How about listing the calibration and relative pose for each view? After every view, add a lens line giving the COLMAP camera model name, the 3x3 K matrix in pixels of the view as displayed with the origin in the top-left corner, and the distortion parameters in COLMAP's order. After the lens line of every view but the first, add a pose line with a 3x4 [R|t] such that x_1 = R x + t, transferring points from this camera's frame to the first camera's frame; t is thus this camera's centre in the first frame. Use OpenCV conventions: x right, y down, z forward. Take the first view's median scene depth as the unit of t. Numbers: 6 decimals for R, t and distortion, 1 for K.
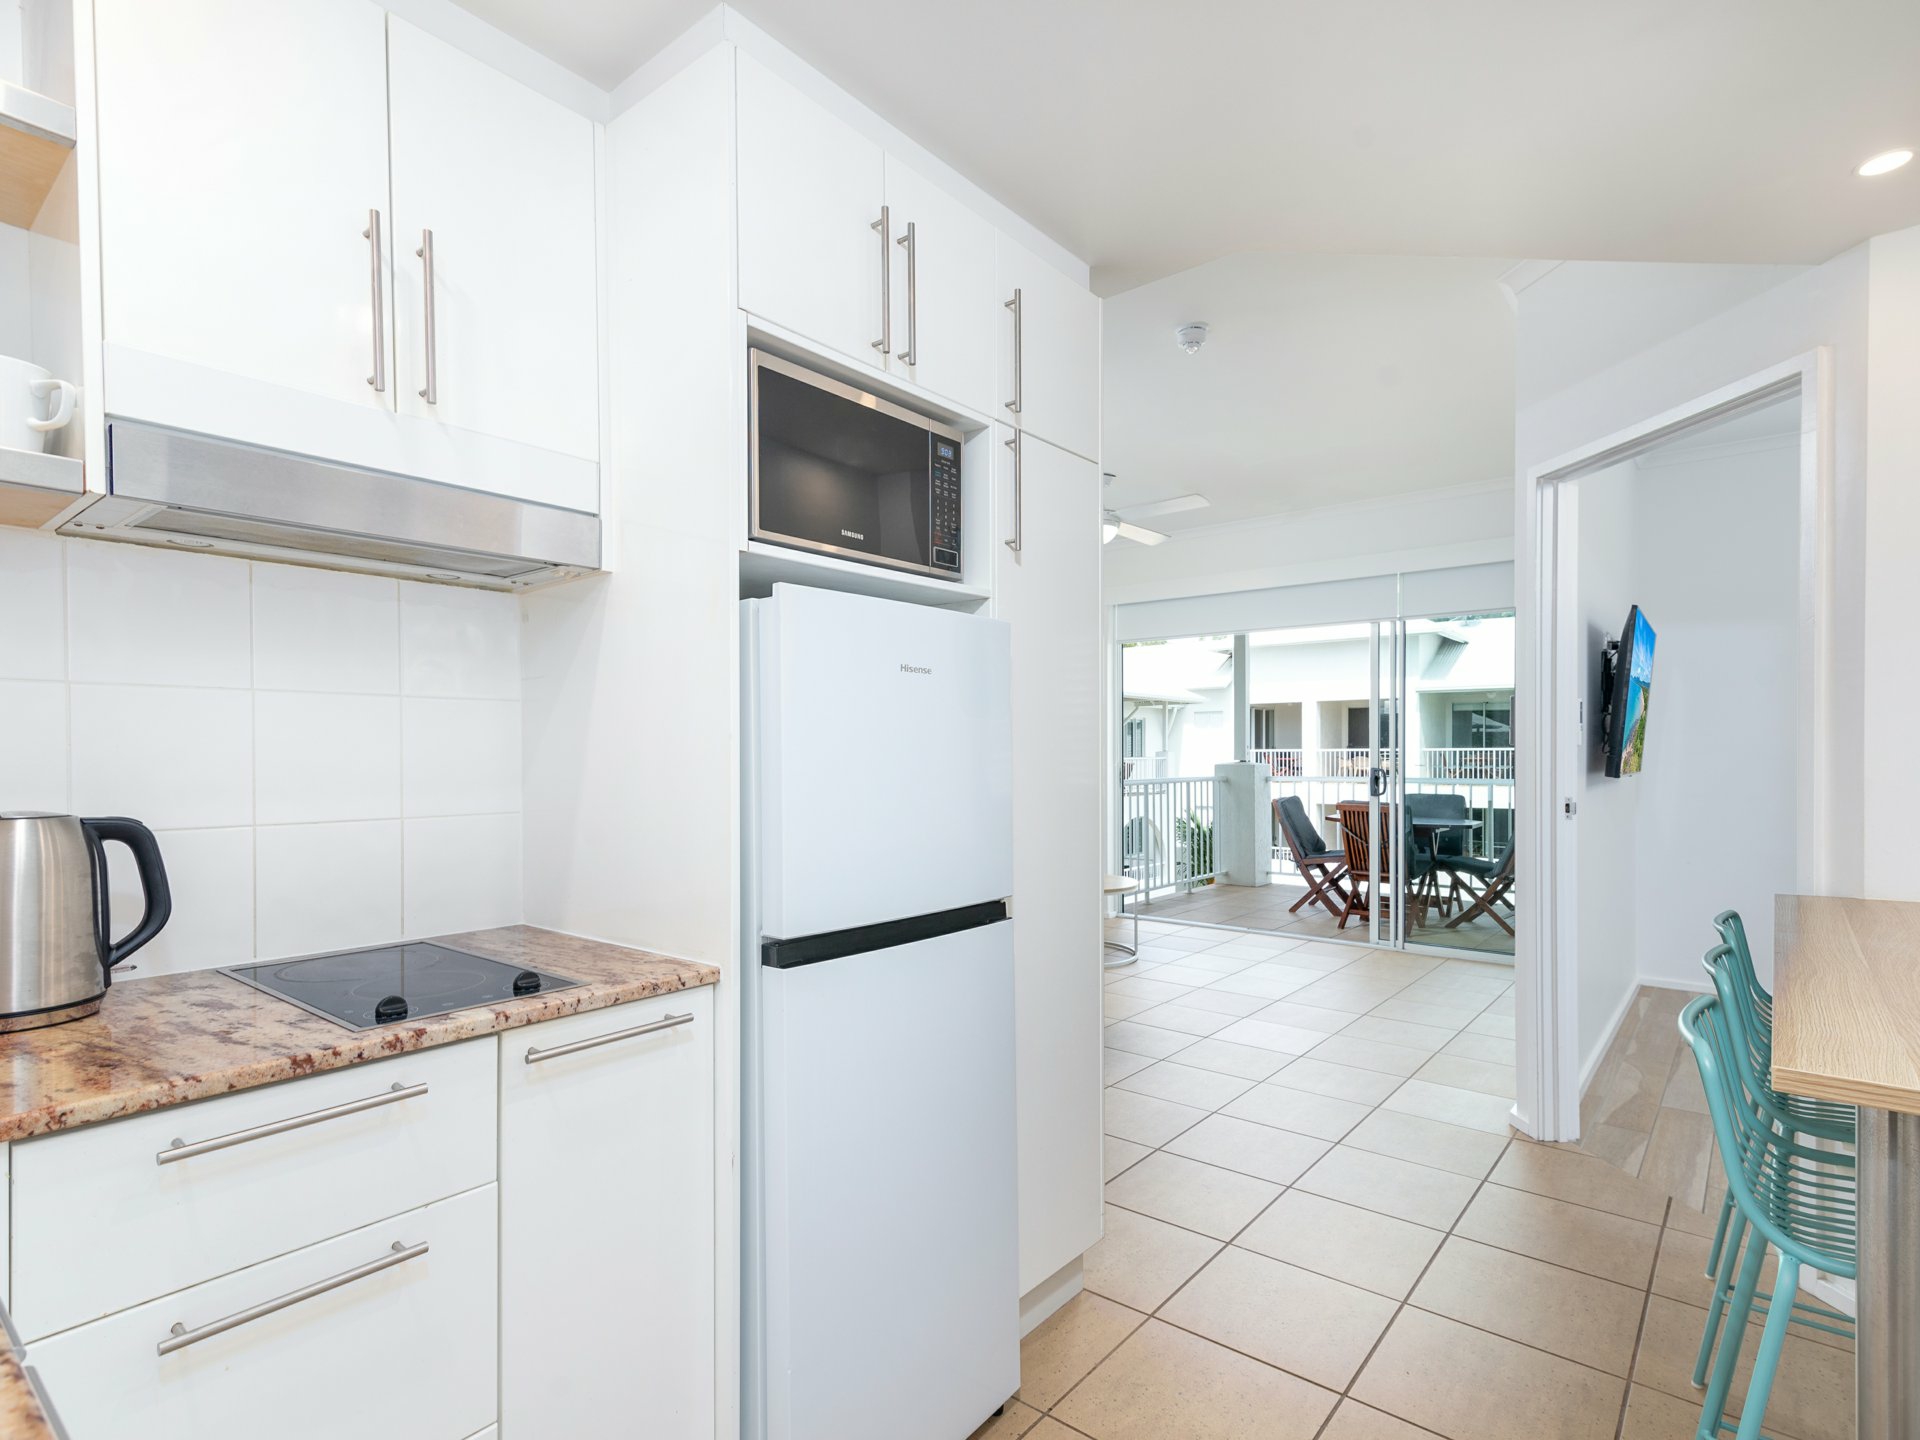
lens RADIAL K [[968.0, 0, 946.2], [0, 968.0, 757.7], [0, 0, 1]] dist [0.024581, -0.004324]
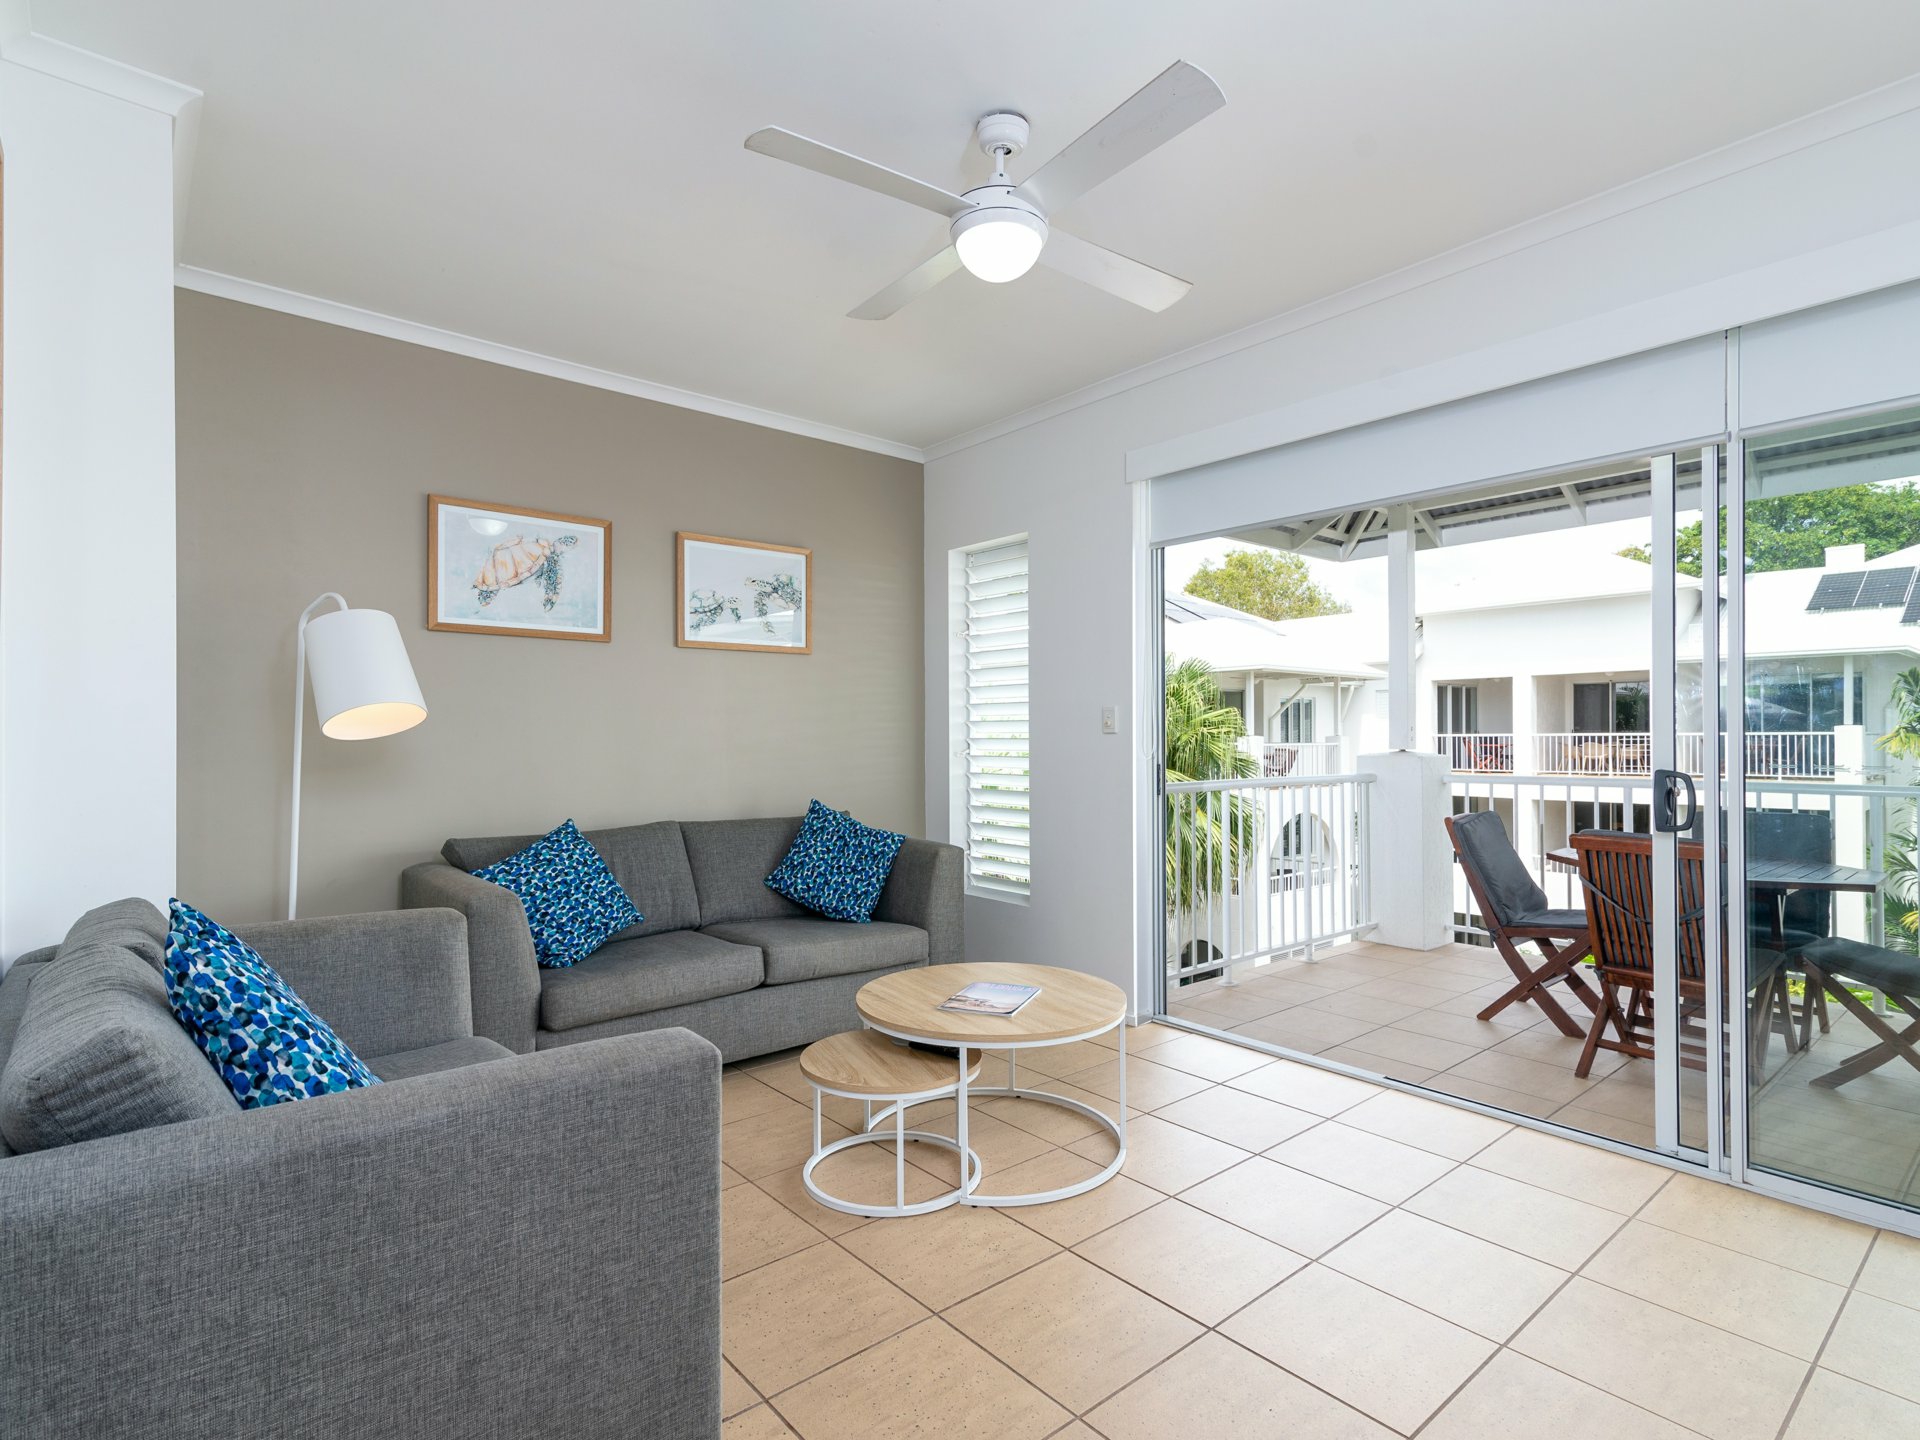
lens RADIAL K [[968.0, 0, 952.9], [0, 968.0, 734.2], [0, 0, 1]] dist [0.024581, -0.004324]
pose [[0.985293, -0.000490, -0.170872, 0.706620], [-0.000996, 0.999962, -0.008612, -0.008112], [0.170870, 0.008655, 0.985256, 1.830111]]
